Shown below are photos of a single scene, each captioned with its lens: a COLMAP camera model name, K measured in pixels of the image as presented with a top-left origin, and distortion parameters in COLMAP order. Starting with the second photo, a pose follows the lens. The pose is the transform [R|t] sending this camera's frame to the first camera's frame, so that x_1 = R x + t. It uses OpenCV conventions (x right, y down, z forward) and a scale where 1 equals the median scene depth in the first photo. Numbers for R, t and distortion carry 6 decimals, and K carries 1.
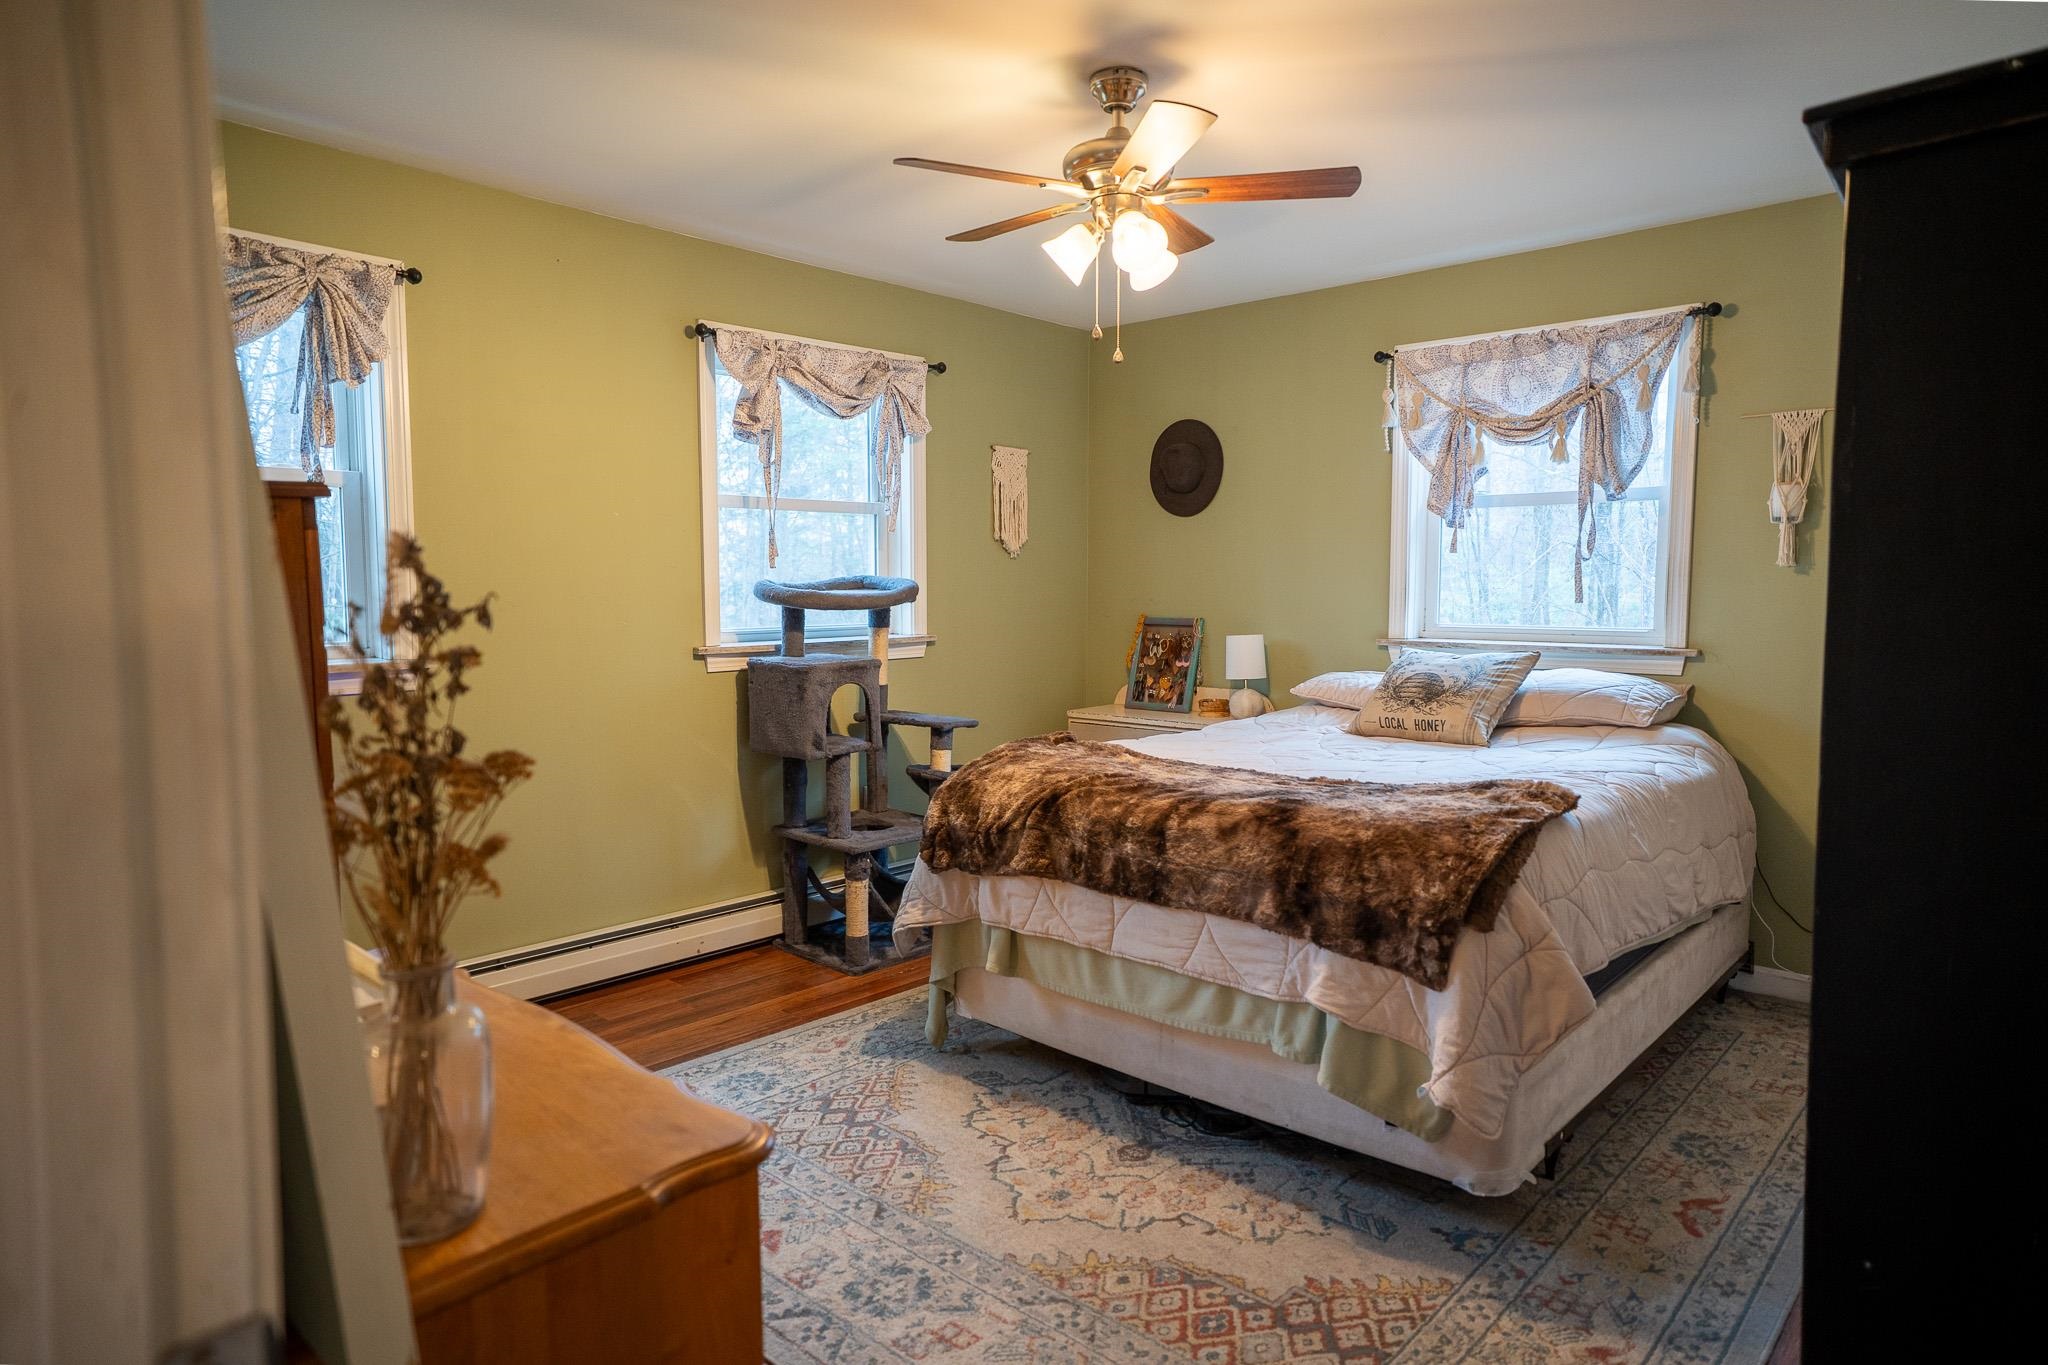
lens RADIAL K [[1201.0, 0, 1022.7], [0, 1201.0, 683.3], [0, 0, 1]] dist [0.002265, 0.000363]
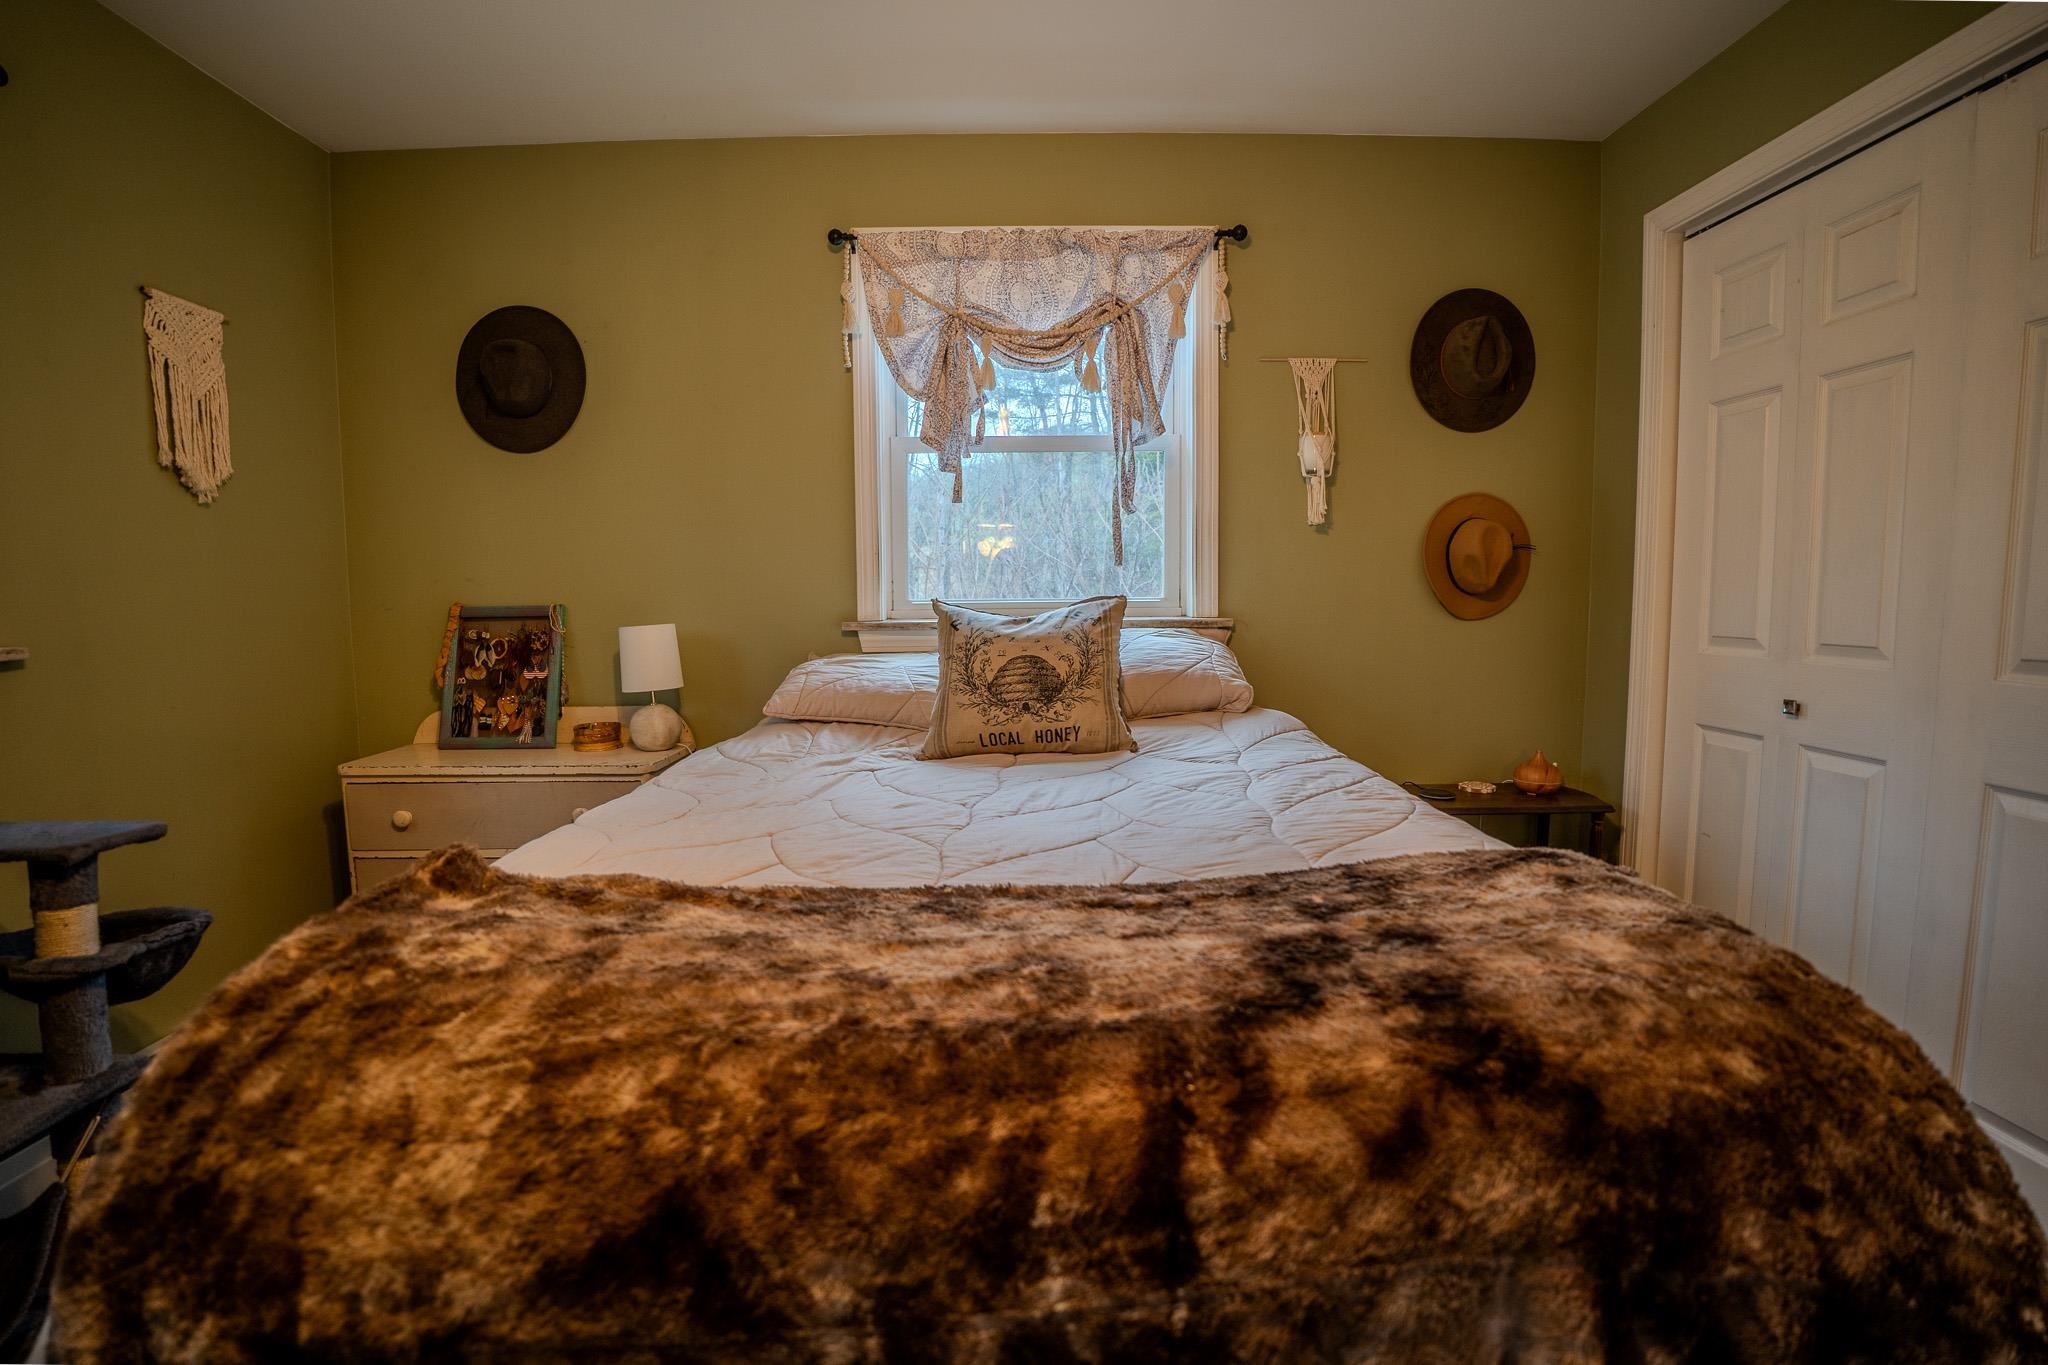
lens RADIAL K [[961.4, 0, 1023.7], [0, 961.4, 697.2], [0, 0, 1]] dist [-0.051762, 0.001579]
pose [[0.731445, -0.070893, 0.678205, -0.030367], [0.067376, 0.997228, 0.031576, -0.002336], [-0.678564, 0.022599, 0.734194, 0.504393]]
